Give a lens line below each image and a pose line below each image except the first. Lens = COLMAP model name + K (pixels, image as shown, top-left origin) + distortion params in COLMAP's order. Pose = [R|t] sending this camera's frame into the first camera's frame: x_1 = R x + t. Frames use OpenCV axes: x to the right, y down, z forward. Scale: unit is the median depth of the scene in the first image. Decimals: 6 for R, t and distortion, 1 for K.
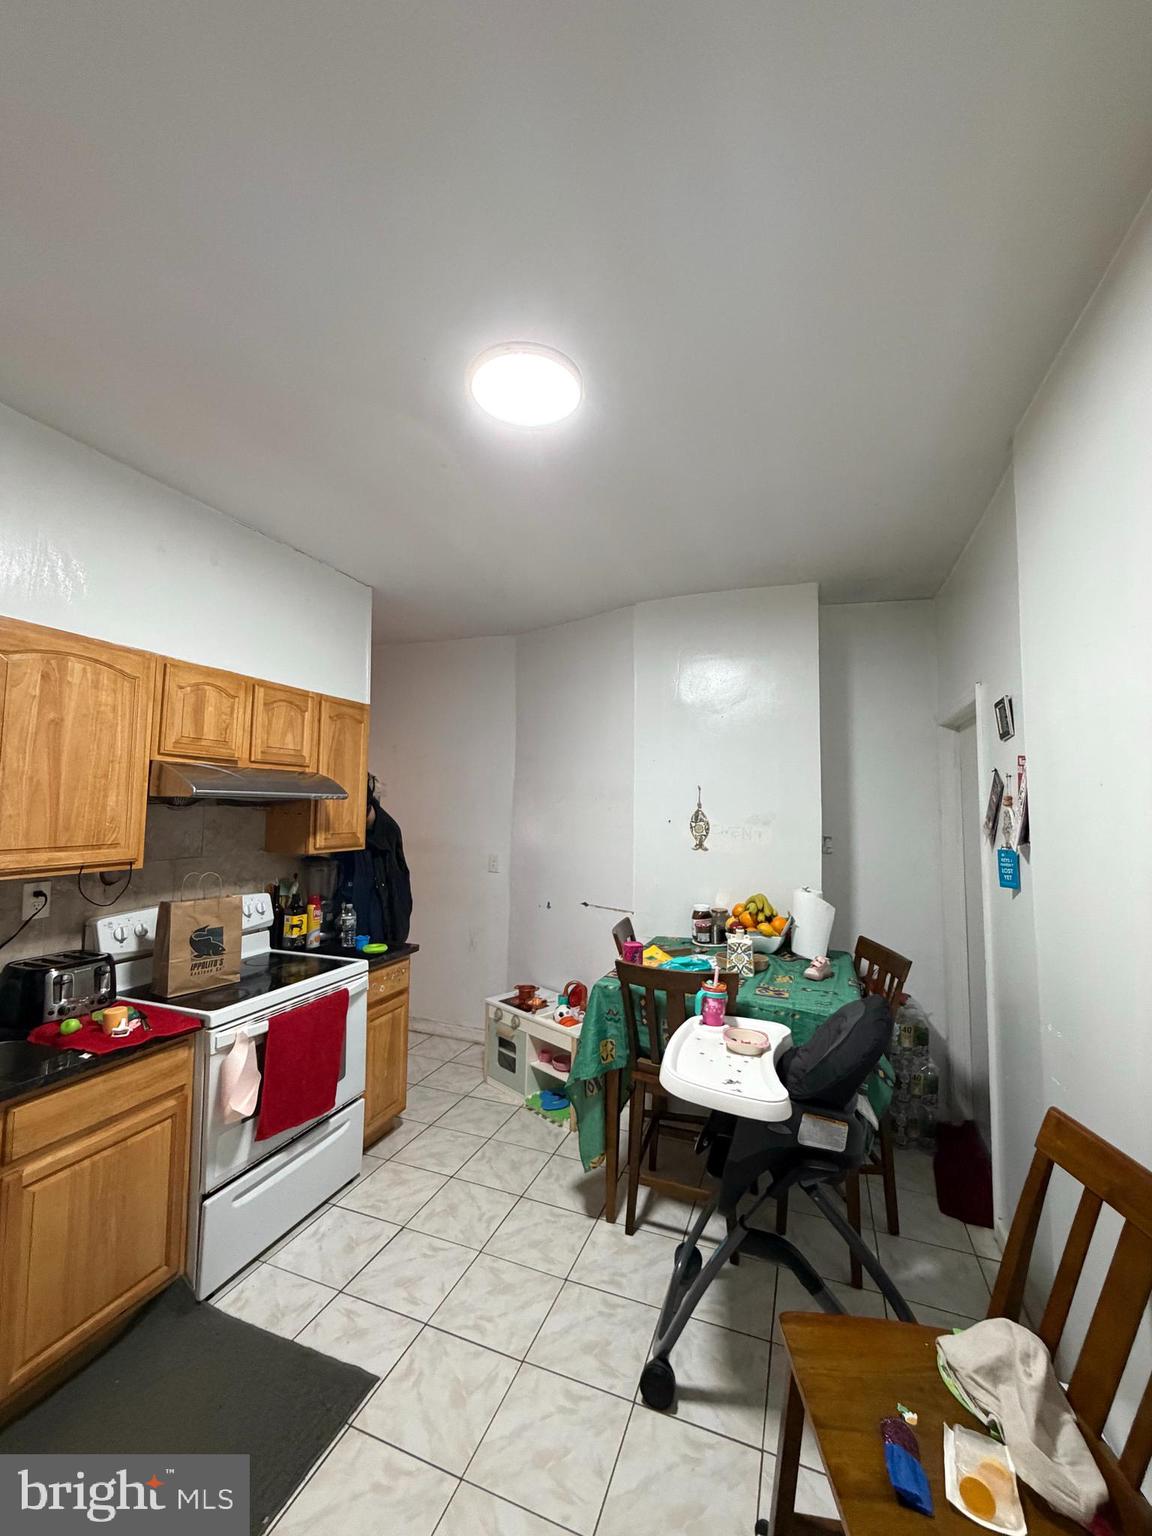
lens RADIAL K [[610.4, 0, 575.8], [0, 610.4, 765.8], [0, 0, 1]] dist [0.000132, -0.000011]
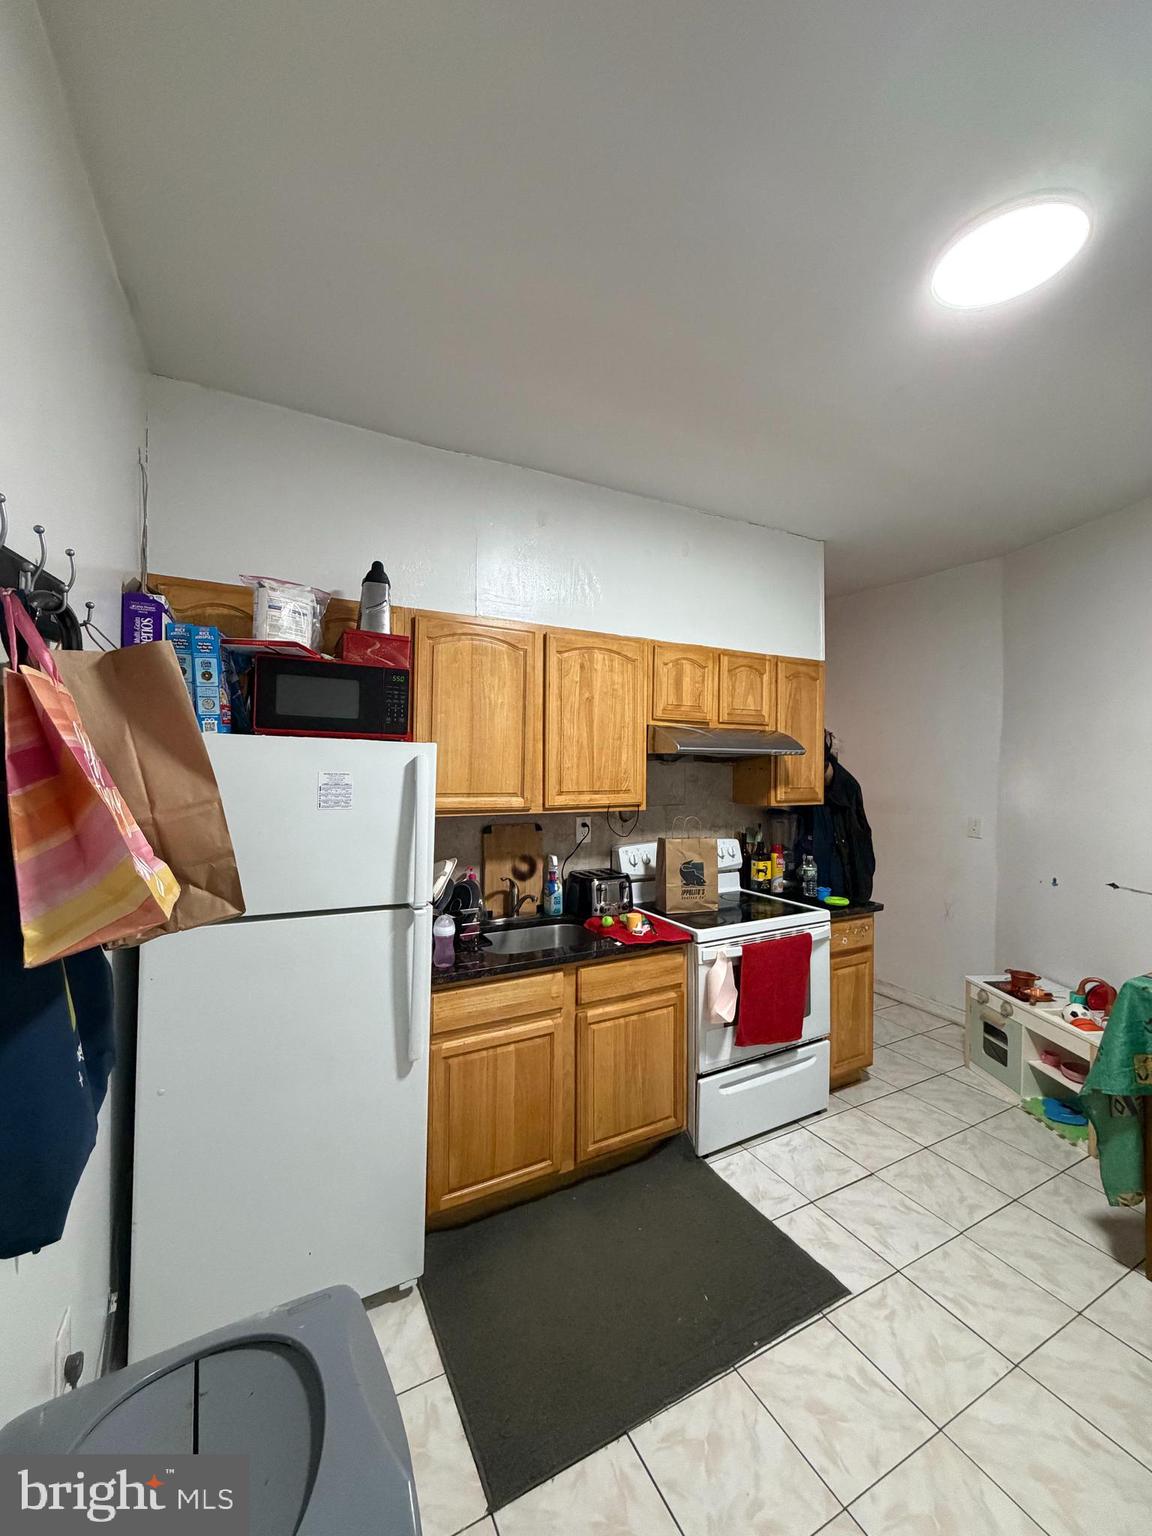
lens RADIAL K [[610.4, 0, 575.8], [0, 610.4, 765.8], [0, 0, 1]] dist [0.000132, -0.000011]
pose [[0.754441, -0.004022, -0.656356, 0.013405], [0.045934, 0.997853, 0.046684, 0.008109], [0.654759, -0.065369, 0.753006, -0.040473]]
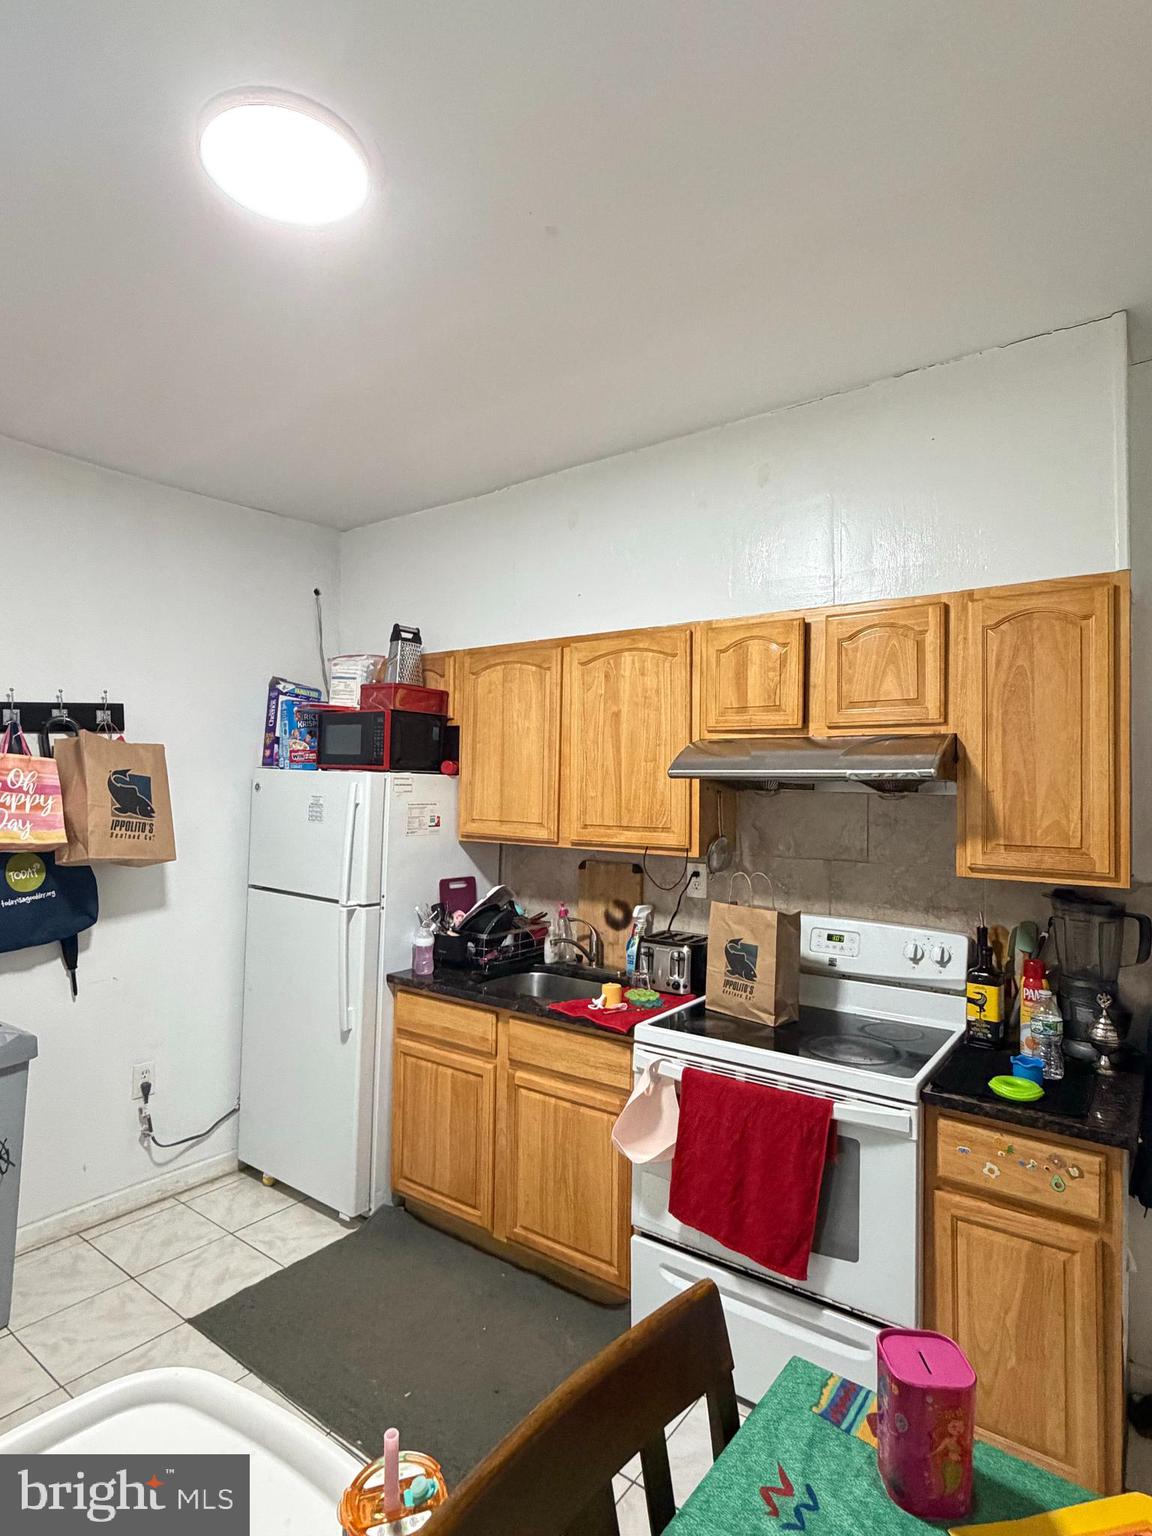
lens RADIAL K [[814.3, 0, 578.7], [0, 814.3, 766.1], [0, 0, 1]] dist [-0.000398, 0.000292]
pose [[-0.265015, -0.041750, -0.963340, 0.446882], [0.047575, 0.997279, -0.056308, 0.077728], [0.963070, -0.060754, -0.262308, 0.986300]]
